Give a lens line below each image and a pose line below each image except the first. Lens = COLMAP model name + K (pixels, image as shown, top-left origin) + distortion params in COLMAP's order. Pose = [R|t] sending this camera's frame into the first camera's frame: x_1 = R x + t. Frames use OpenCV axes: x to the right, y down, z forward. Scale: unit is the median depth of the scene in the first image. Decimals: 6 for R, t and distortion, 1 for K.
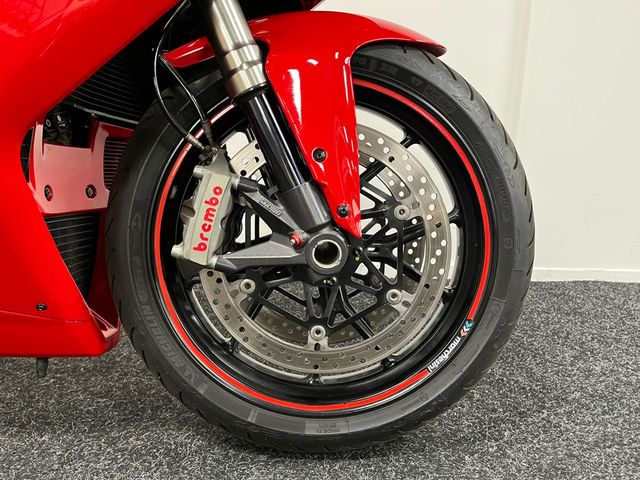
lens RADIAL K [[484.6, 0, 320.0], [0, 484.6, 240.0], [0, 0, 1]] dist [0.076180, -0.075666]
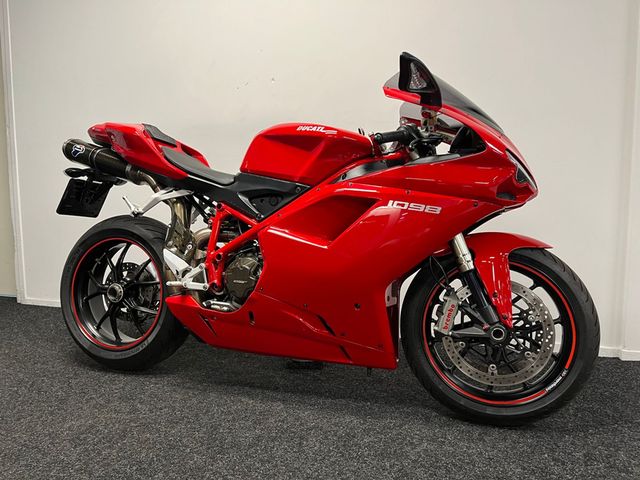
lens RADIAL K [[484.6, 0, 320.0], [0, 484.6, 240.0], [0, 0, 1]] dist [0.076180, -0.075666]
pose [[0.954874, 0.014534, -0.296655, -0.107757], [-0.054648, 0.990347, -0.127380, -0.072251], [0.291940, 0.137844, 0.946451, -1.565772]]
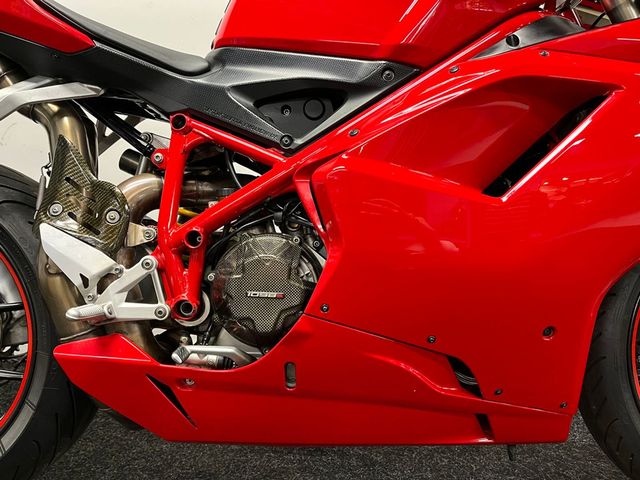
lens RADIAL K [[484.6, 0, 320.0], [0, 484.6, 240.0], [0, 0, 1]] dist [0.076180, -0.075666]
pose [[0.999720, -0.018639, 0.014595, -1.163175], [0.020075, 0.994235, -0.105332, -0.162700], [-0.012547, 0.105595, 0.994330, -0.297442]]
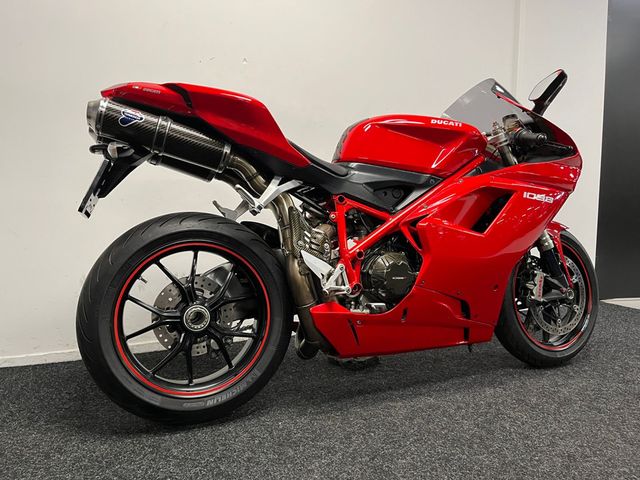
lens RADIAL K [[484.6, 0, 320.0], [0, 484.6, 240.0], [0, 0, 1]] dist [0.076180, -0.075666]
pose [[0.918652, -0.041890, 0.392841, -2.572240], [0.098163, 0.987381, -0.124266, -0.082214], [-0.382678, 0.152720, 0.911172, -1.310795]]
